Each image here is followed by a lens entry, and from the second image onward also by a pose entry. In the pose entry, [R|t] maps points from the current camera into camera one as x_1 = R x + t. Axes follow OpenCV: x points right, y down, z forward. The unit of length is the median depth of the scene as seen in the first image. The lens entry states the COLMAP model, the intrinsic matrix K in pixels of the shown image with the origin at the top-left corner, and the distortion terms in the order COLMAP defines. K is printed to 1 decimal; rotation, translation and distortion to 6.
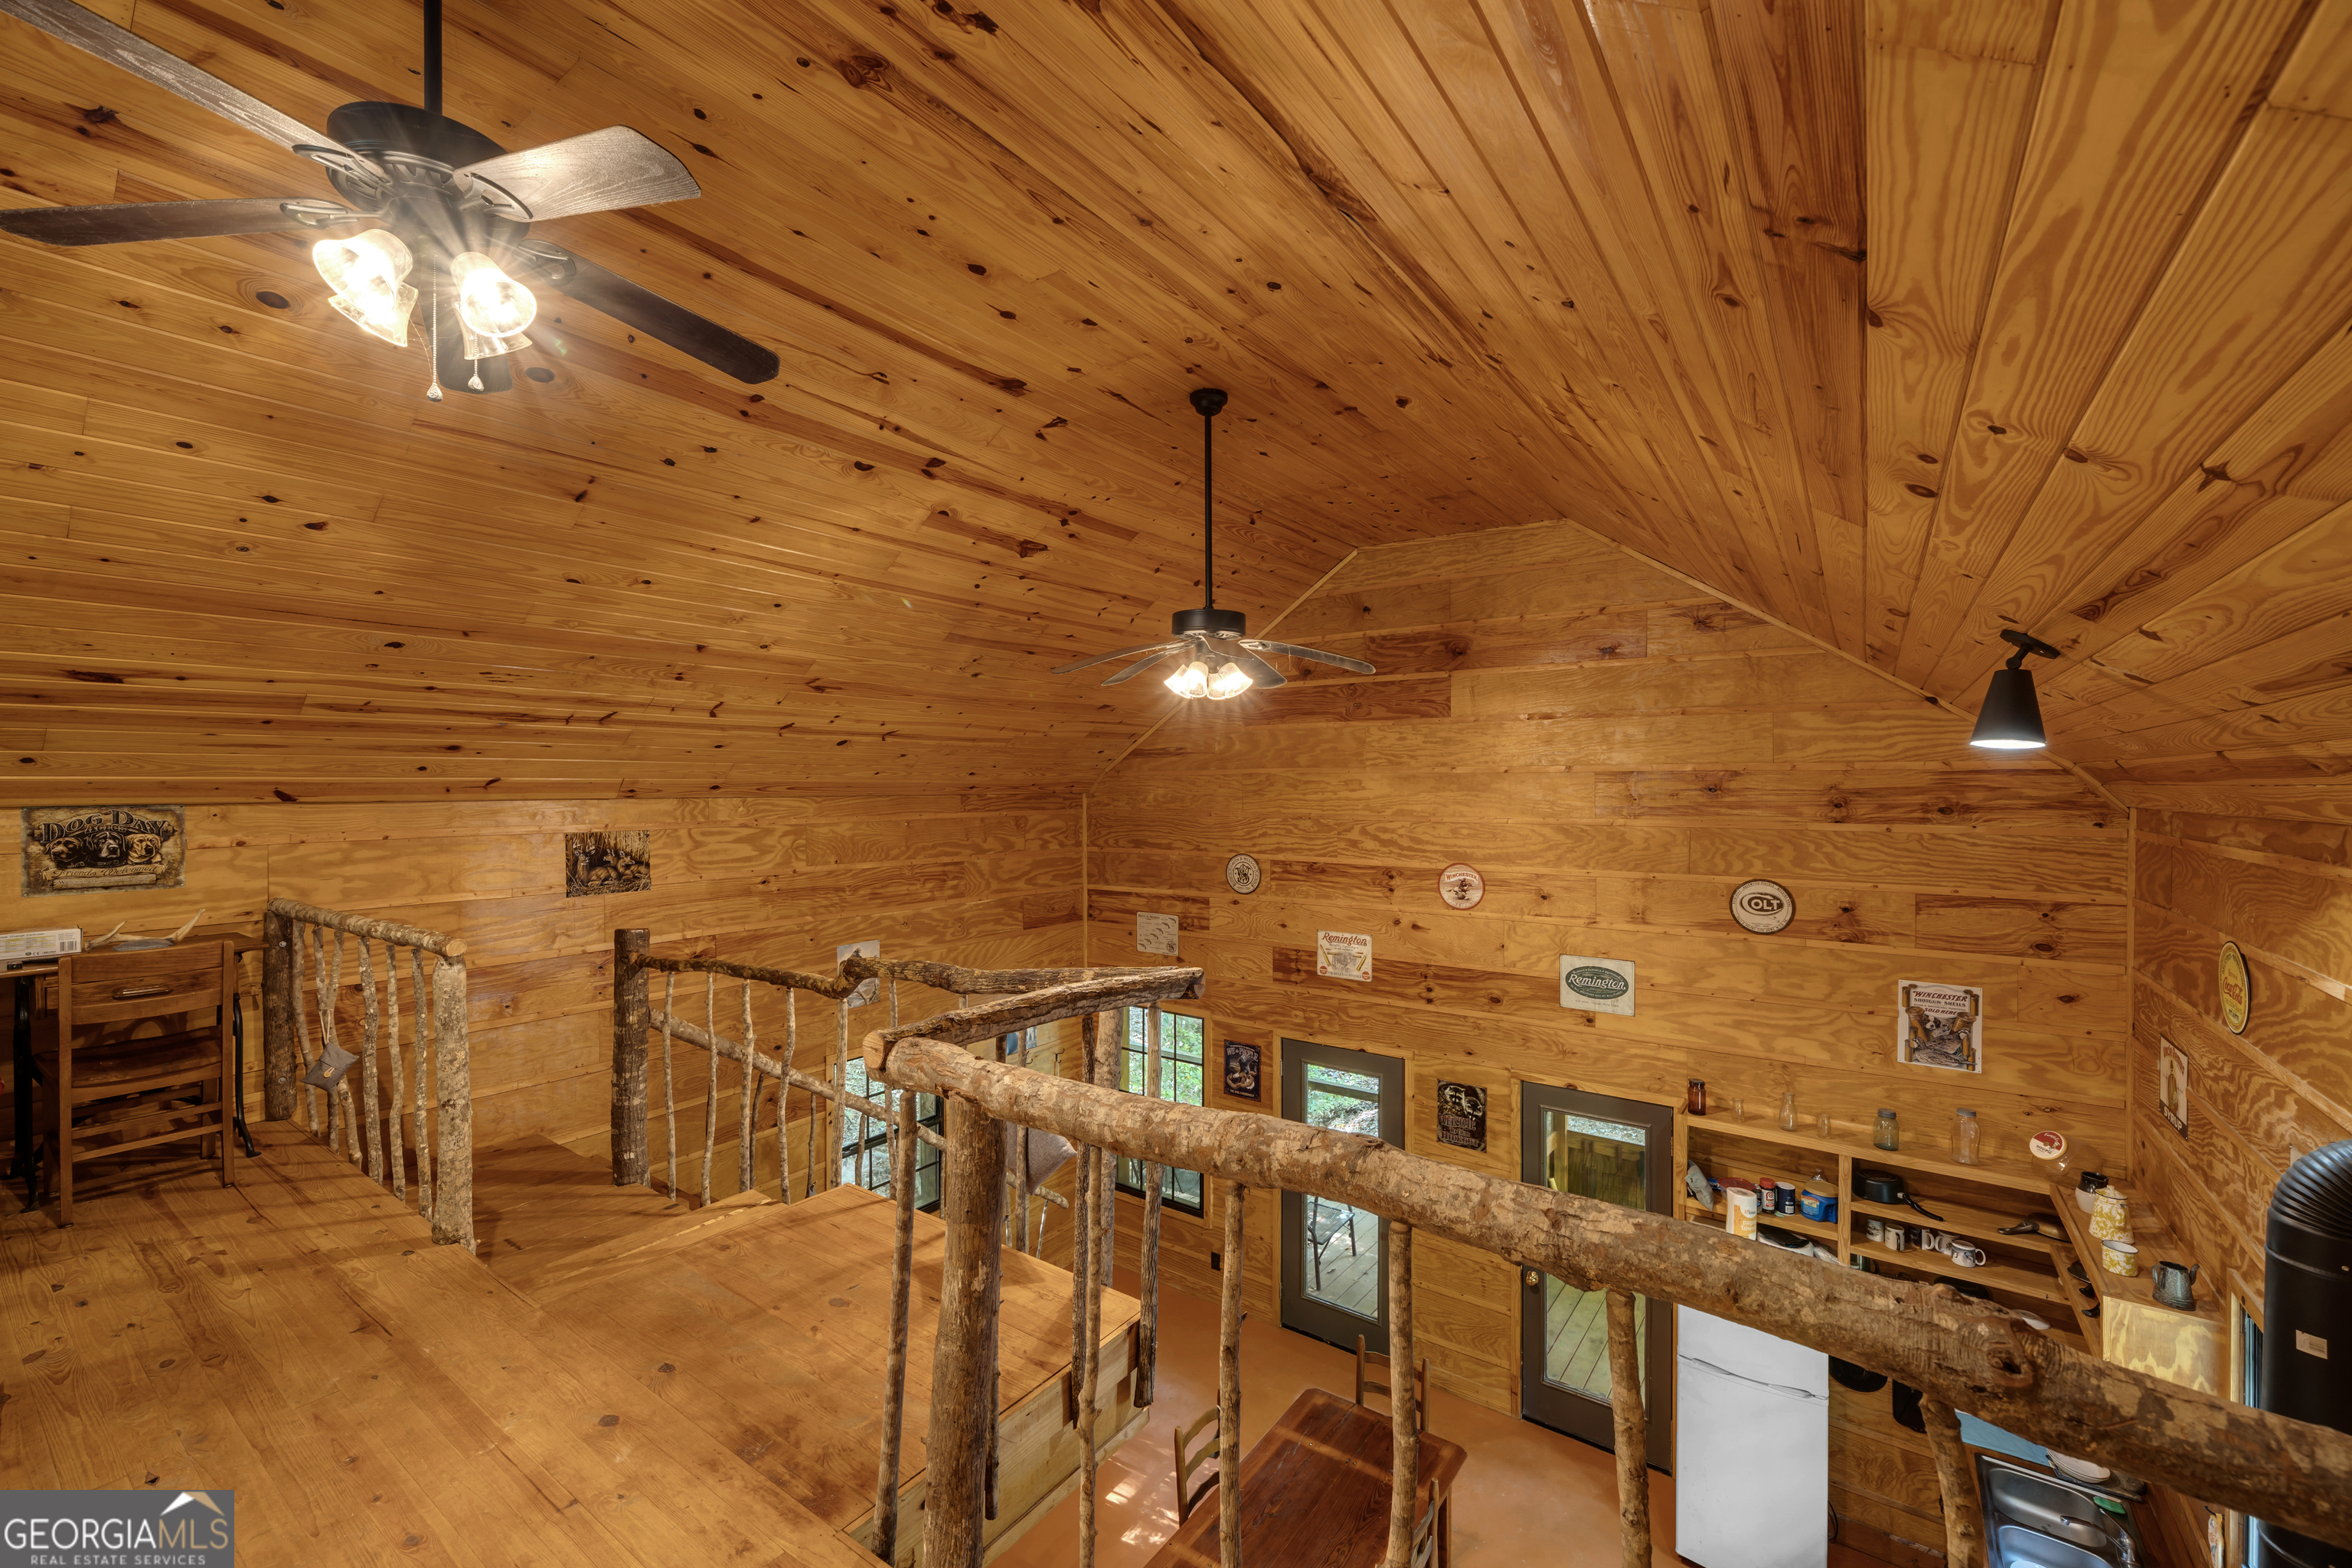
lens RADIAL K [[954.6, 0, 1169.9], [0, 954.6, 789.4], [0, 0, 1]] dist [0.000363, -0.000054]
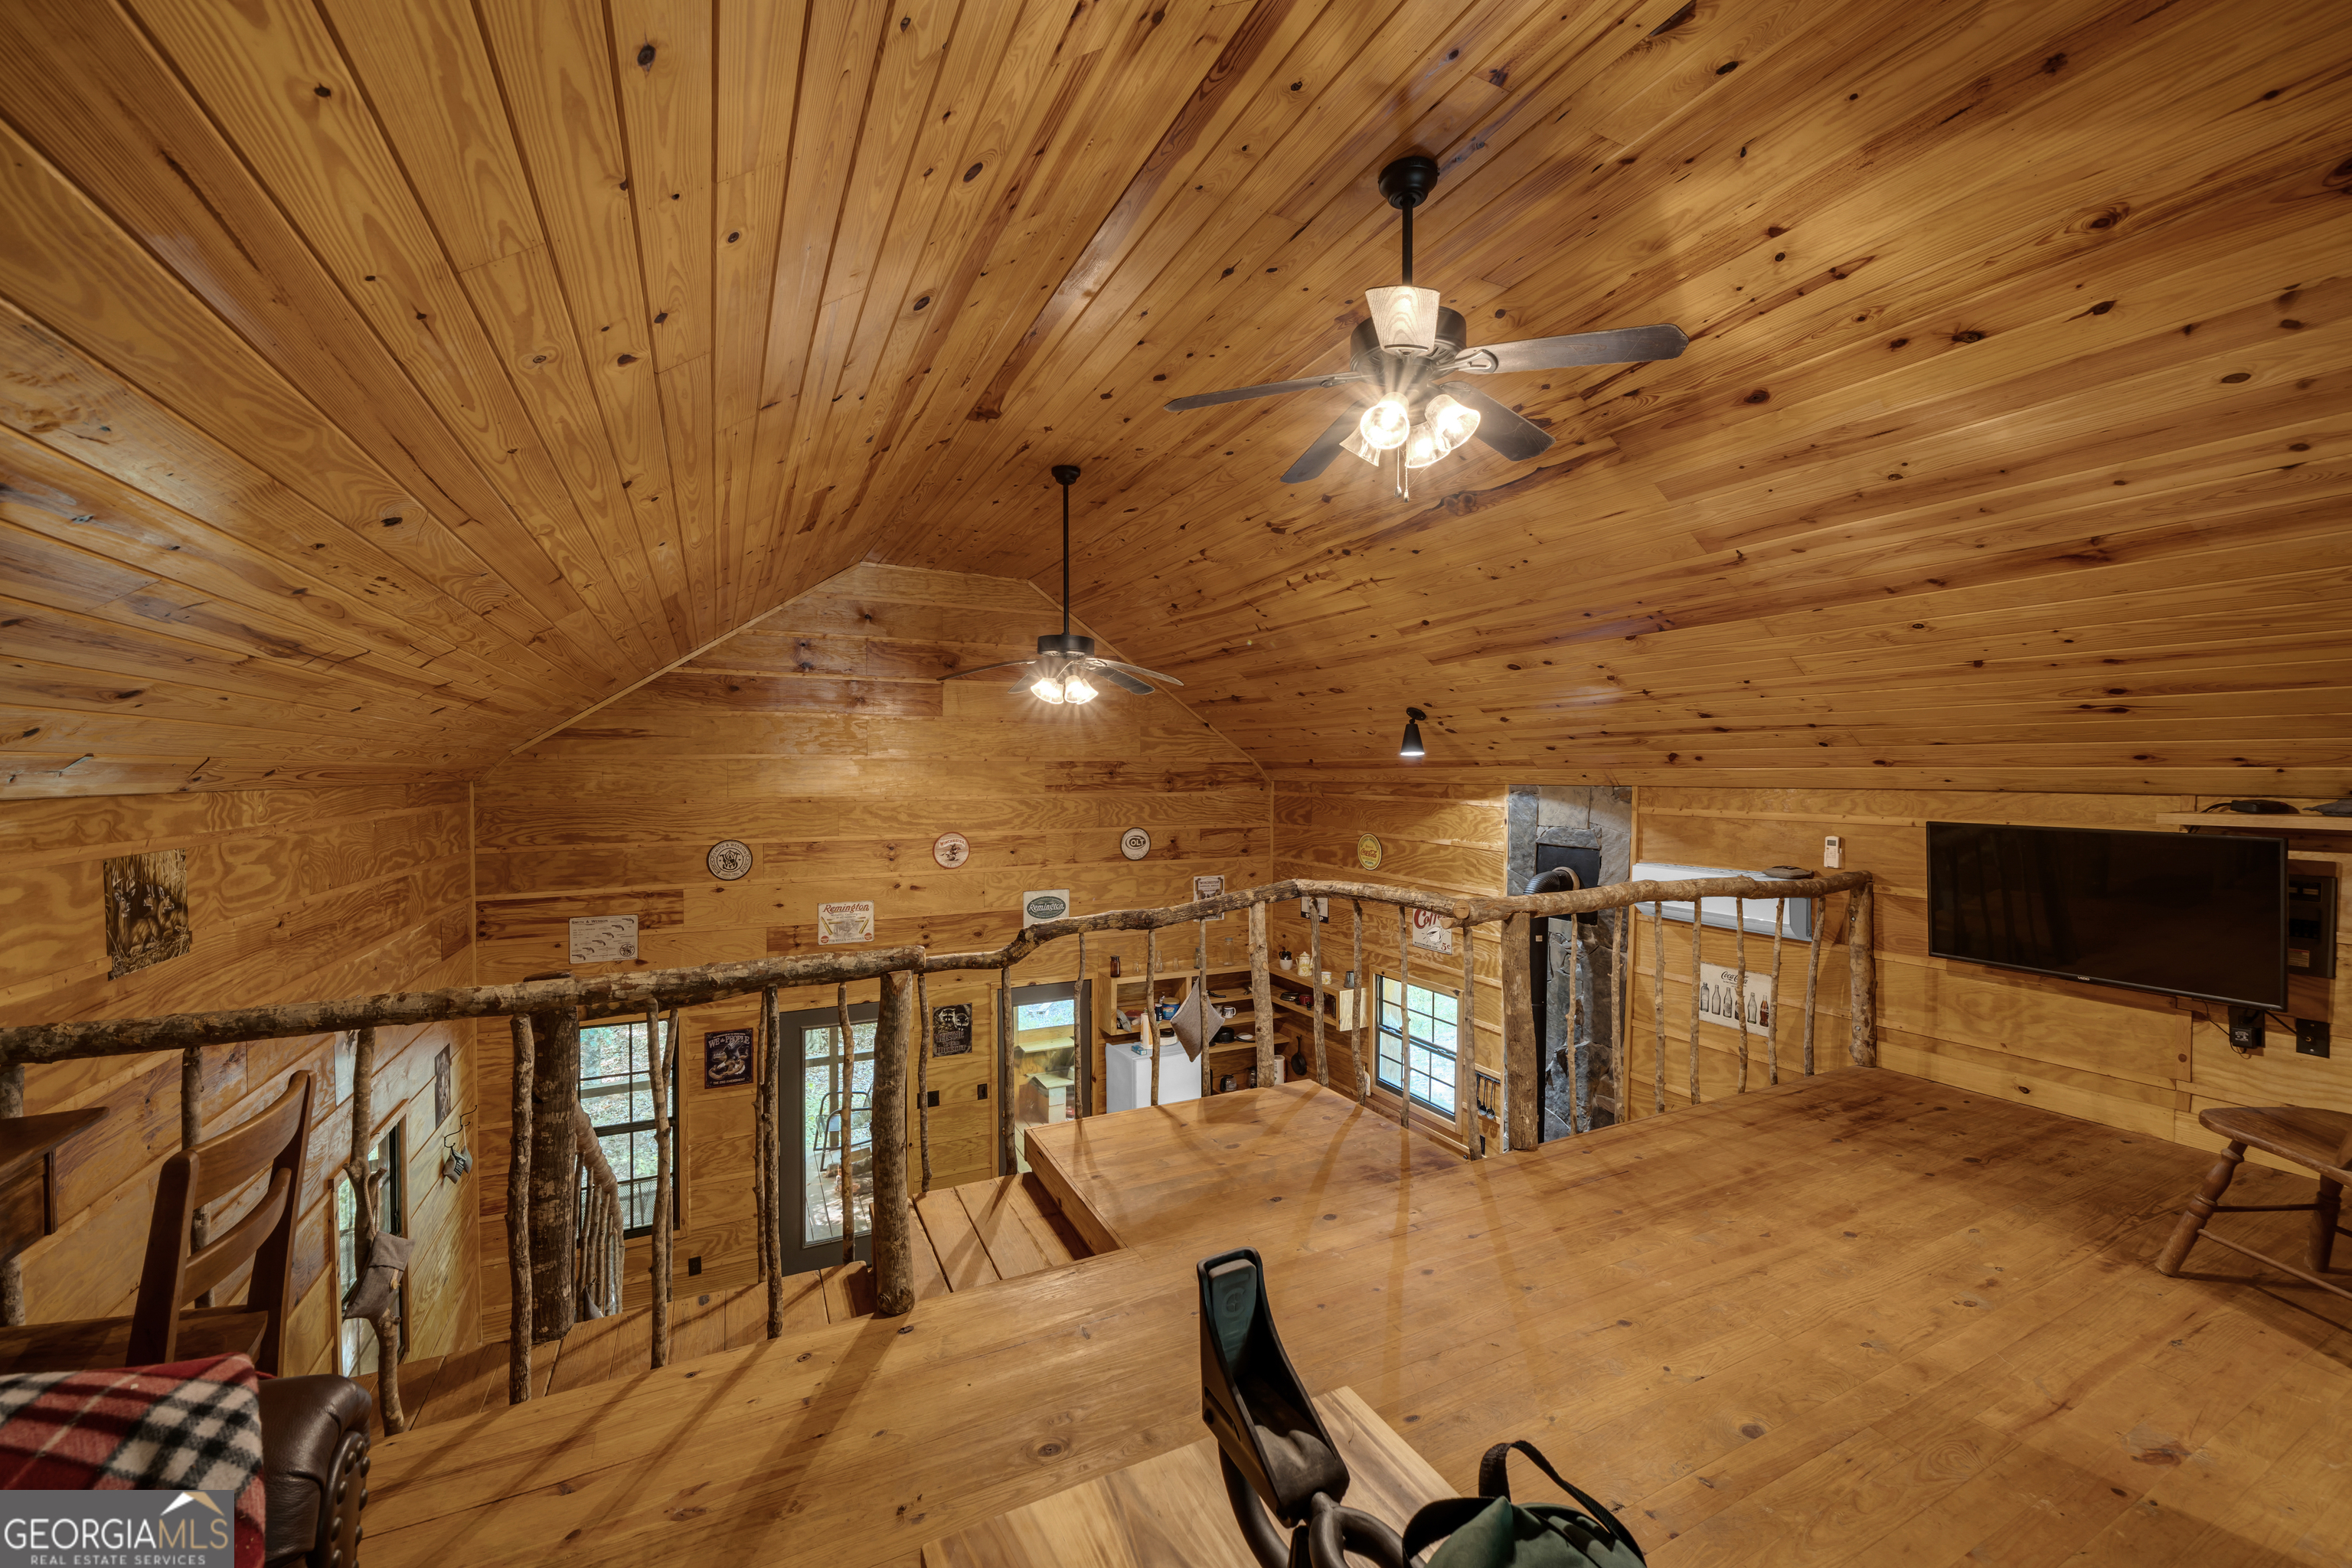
lens RADIAL K [[896.5, 0, 1147.2], [0, 896.5, 782.6], [0, 0, 1]] dist [-0.000616, -0.000179]
pose [[0.481955, -0.011346, 0.876122, -0.706159], [0.005489, 0.999936, 0.009929, 0.001350], [-0.876179, 0.000024, 0.481986, 0.226740]]
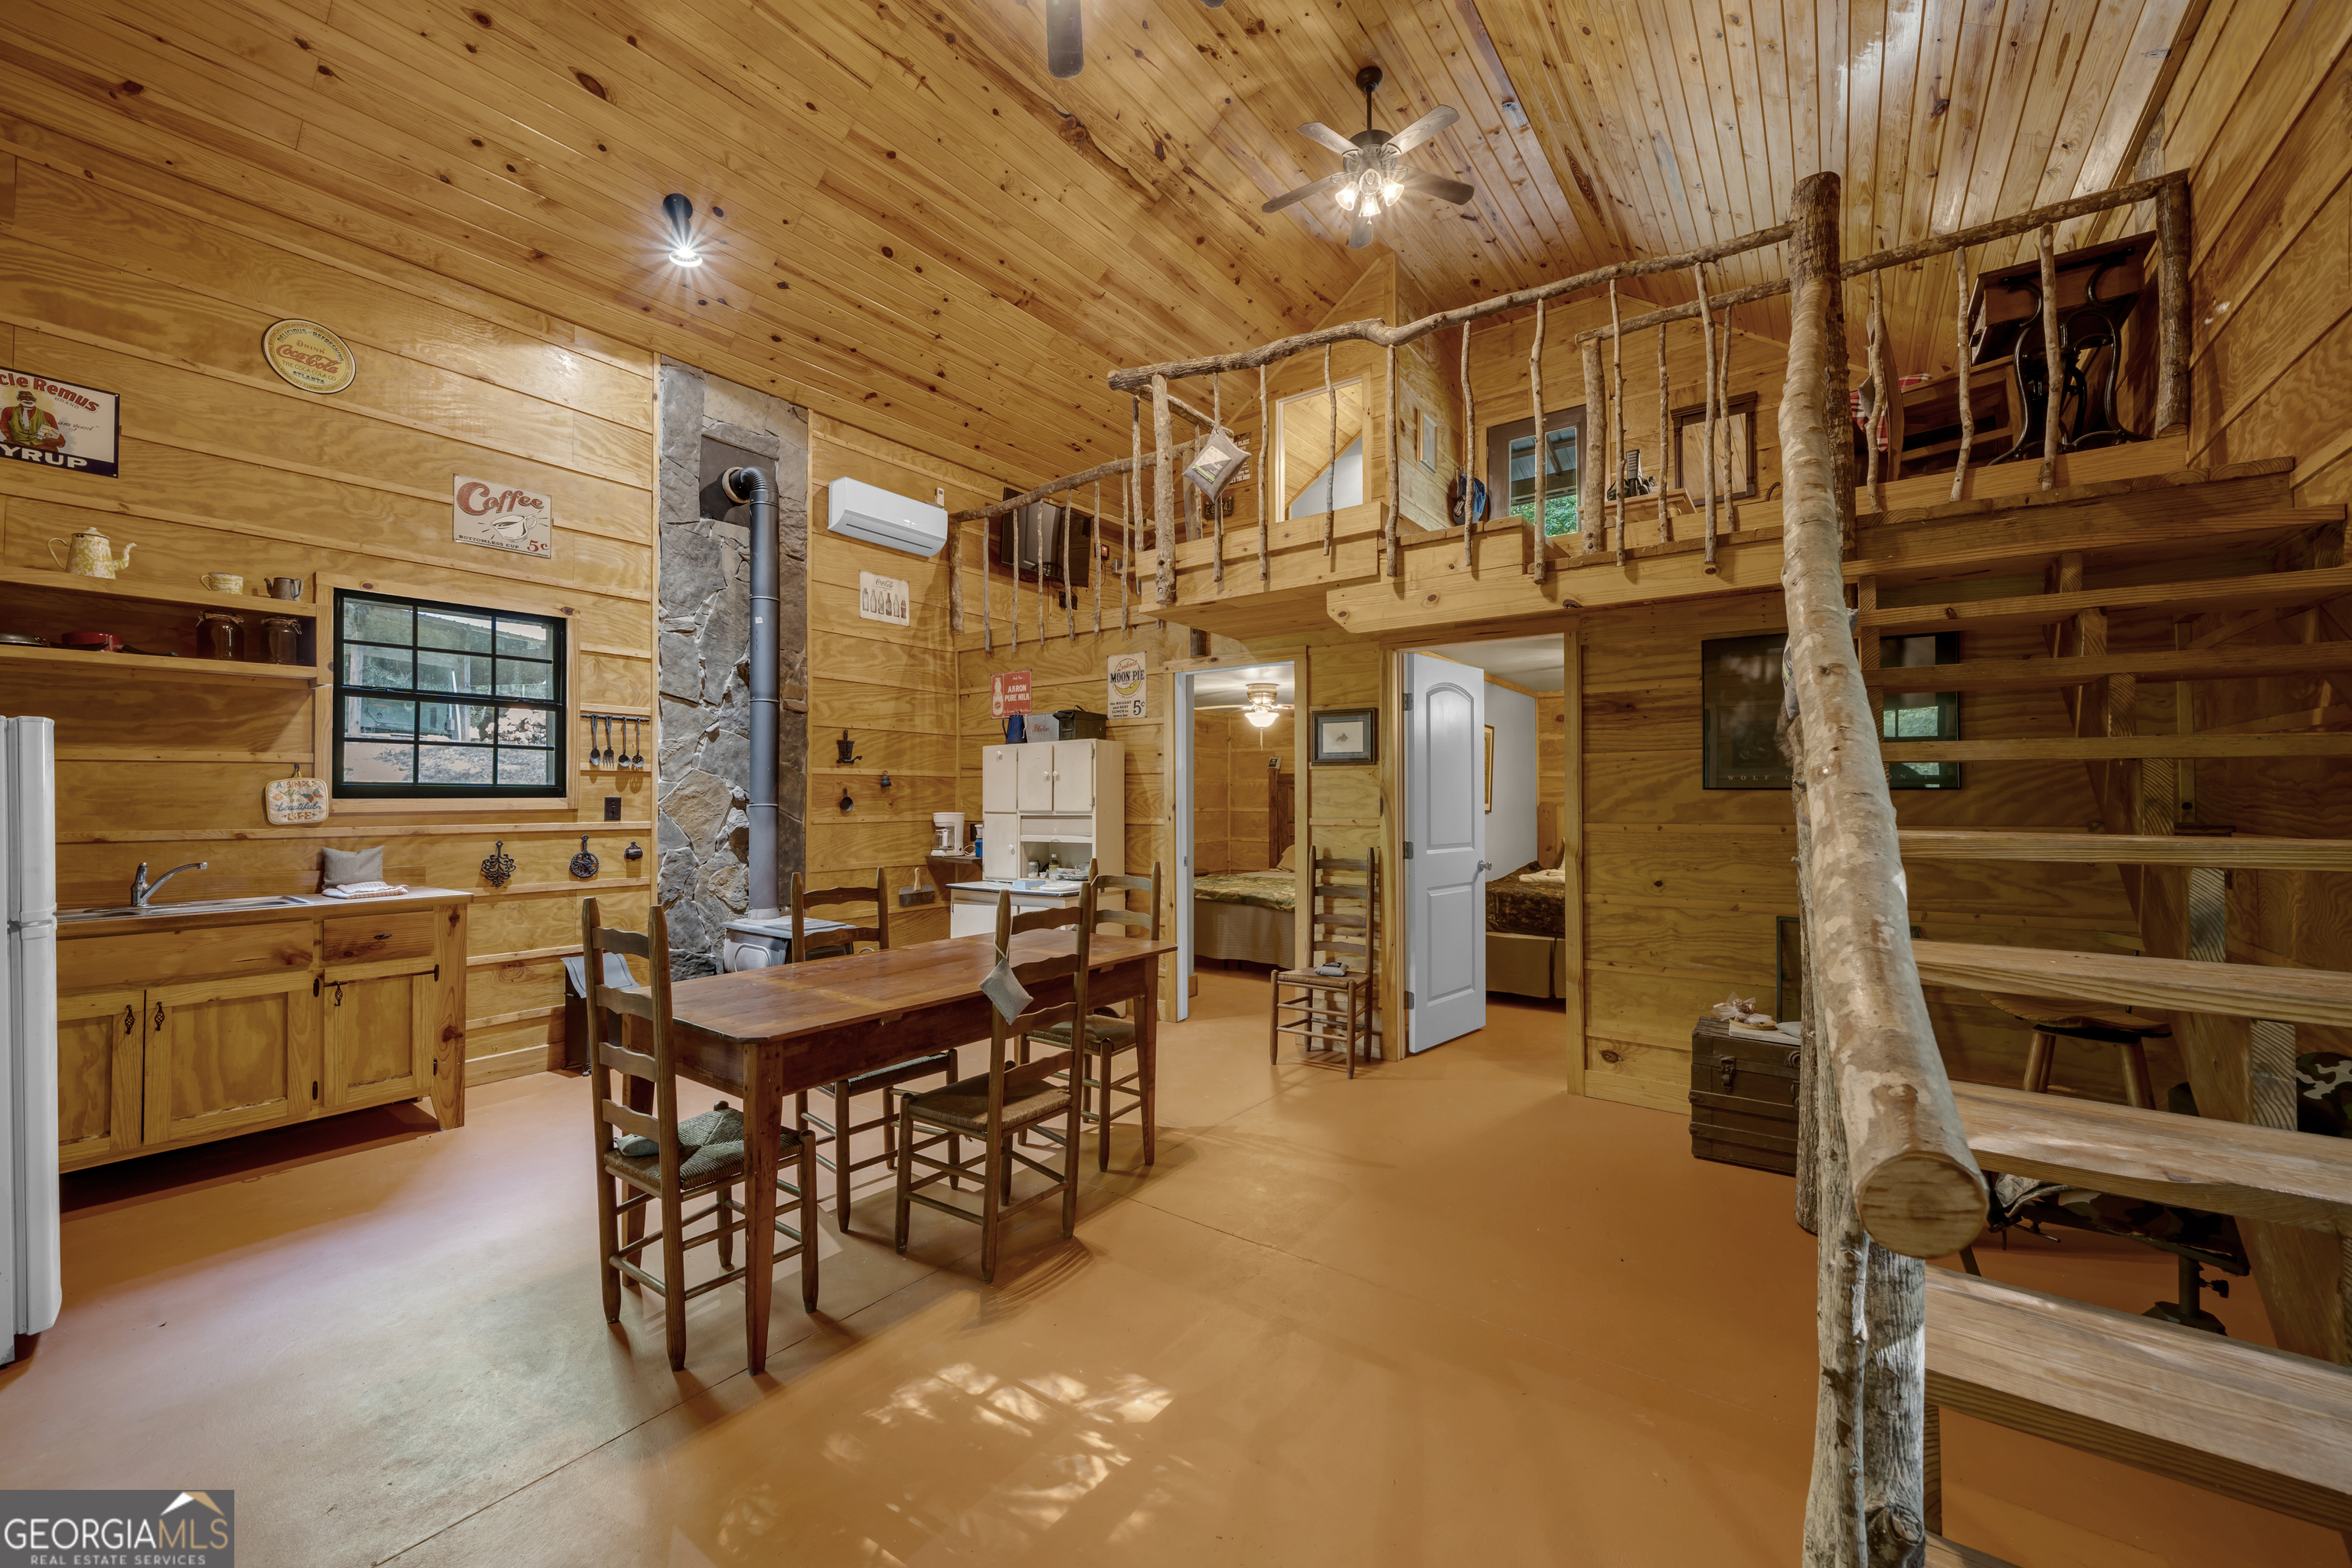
lens RADIAL K [[919.3, 0, 1186.0], [0, 919.3, 790.5], [0, 0, 1]] dist [-0.001398, -0.000128]
pose [[-0.999987, 0.003612, 0.003704, -0.043128], [0.003613, 0.999993, 0.000277, 0.475283], [-0.003703, 0.000290, -0.999993, 1.329003]]
